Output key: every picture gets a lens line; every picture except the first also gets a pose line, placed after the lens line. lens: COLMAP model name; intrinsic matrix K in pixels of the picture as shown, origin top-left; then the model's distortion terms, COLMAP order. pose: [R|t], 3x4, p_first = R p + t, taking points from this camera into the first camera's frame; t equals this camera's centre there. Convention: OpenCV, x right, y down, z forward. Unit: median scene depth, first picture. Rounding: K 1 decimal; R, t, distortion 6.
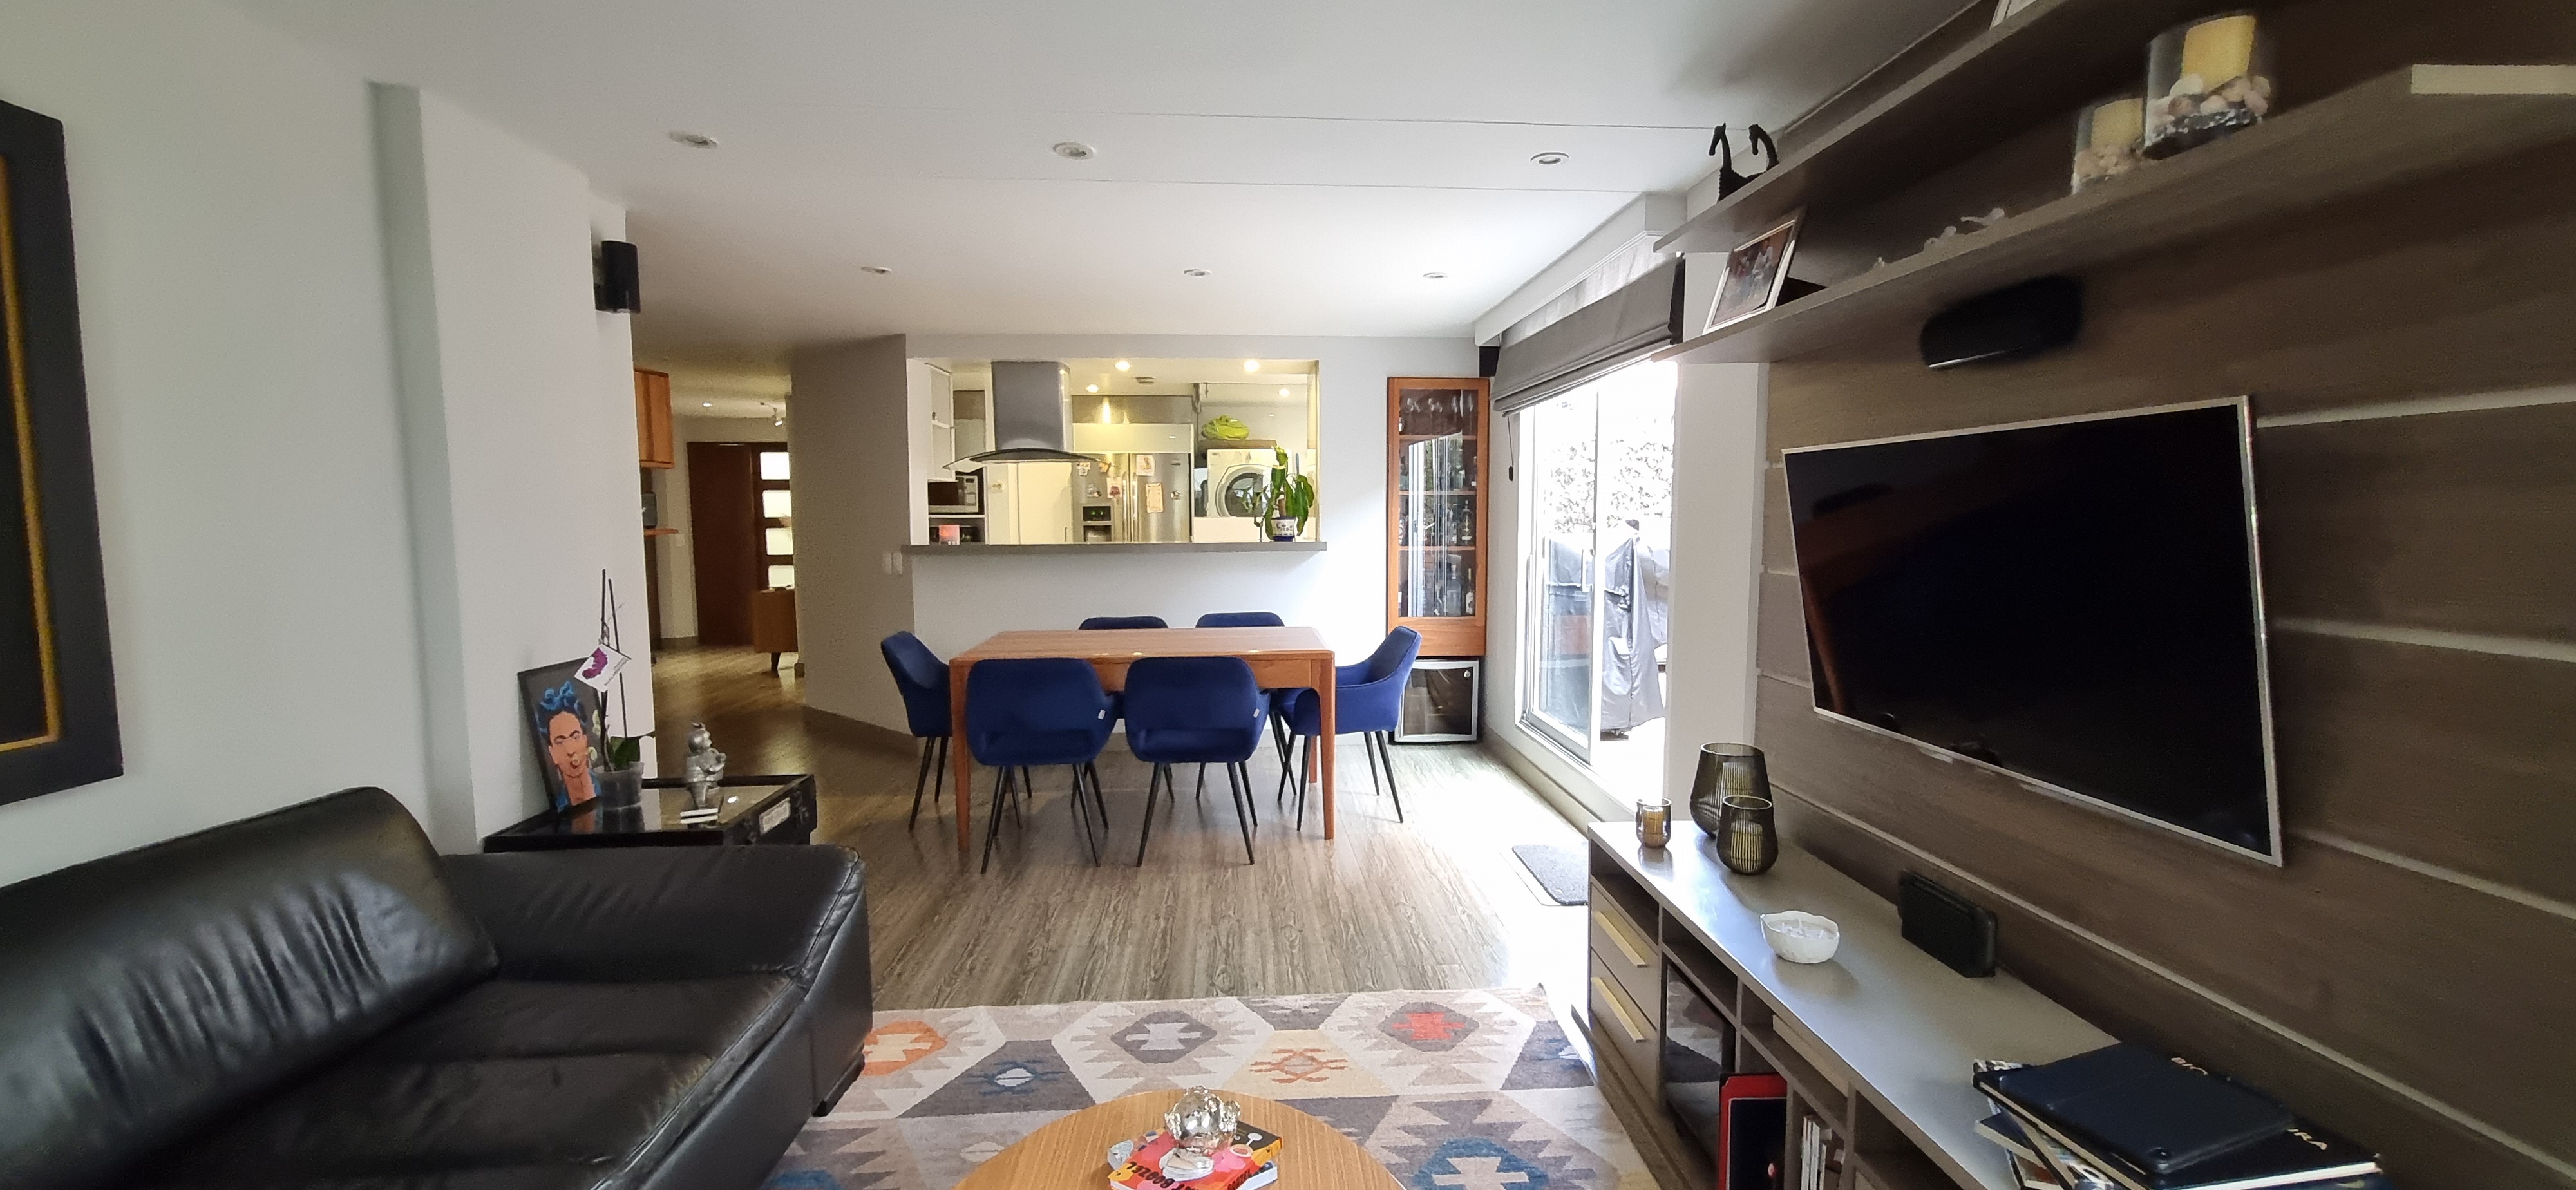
lens RADIAL K [[1023.7, 0, 1300.0], [0, 1023.7, 600.2], [0, 0, 1]] dist [0.000975, 0.000681]
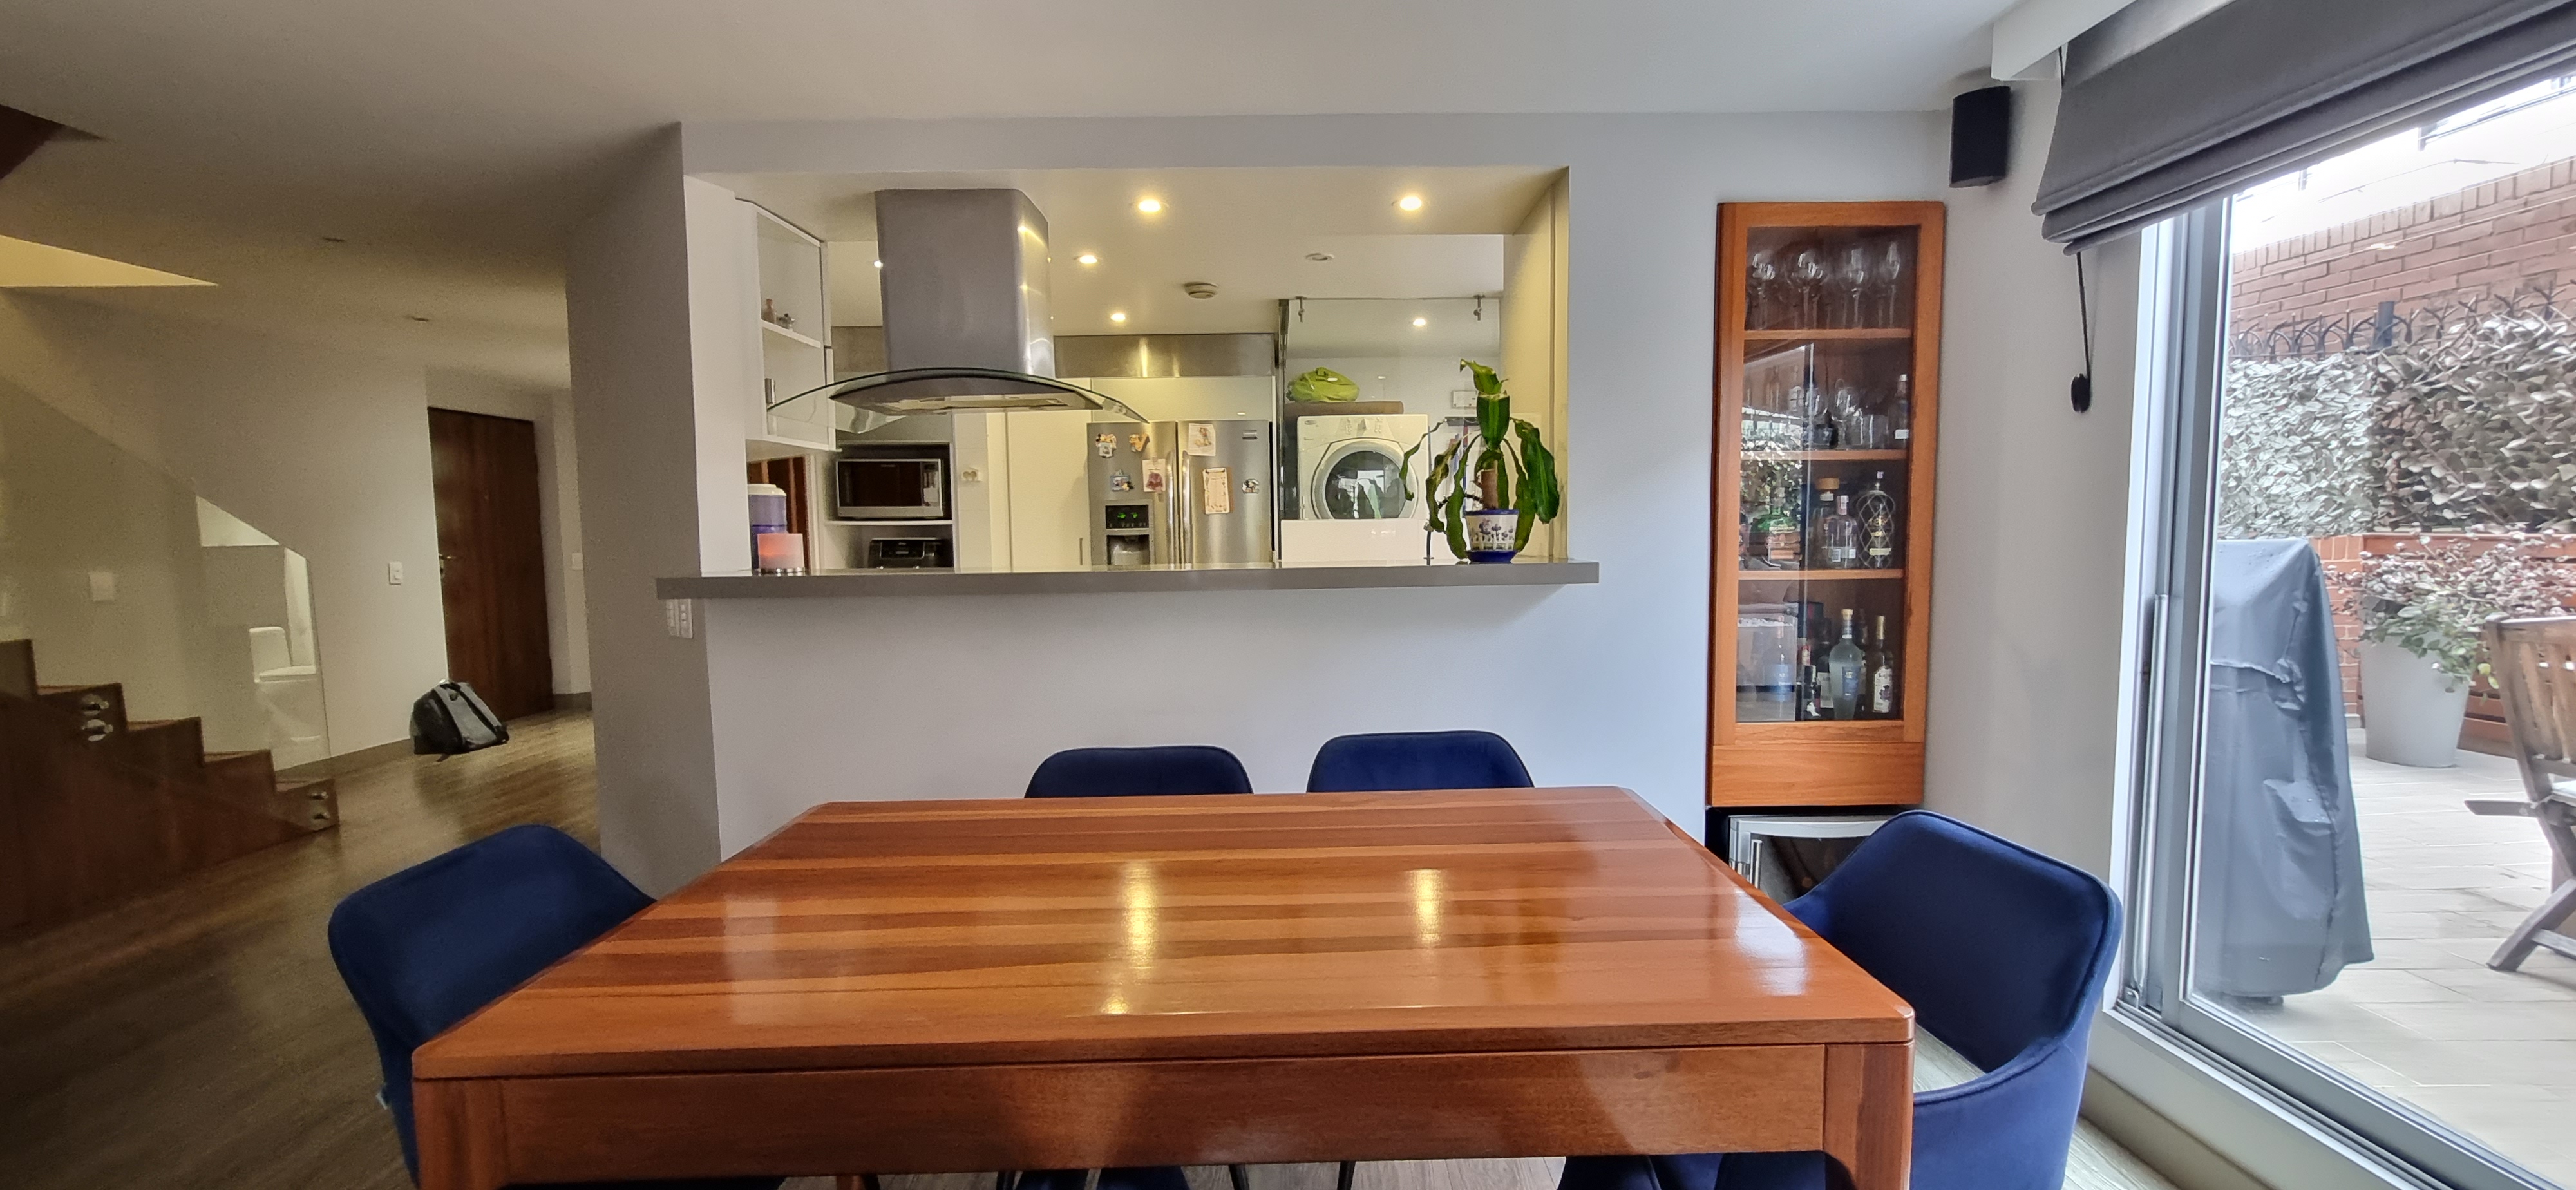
lens RADIAL K [[1023.7, 0, 1300.0], [0, 1023.7, 600.2], [0, 0, 1]] dist [0.000975, 0.000681]
pose [[0.997930, -0.005557, -0.064066, -0.052498], [0.004872, 0.999929, -0.010832, -0.026106], [0.064122, 0.010497, 0.997887, 0.386772]]
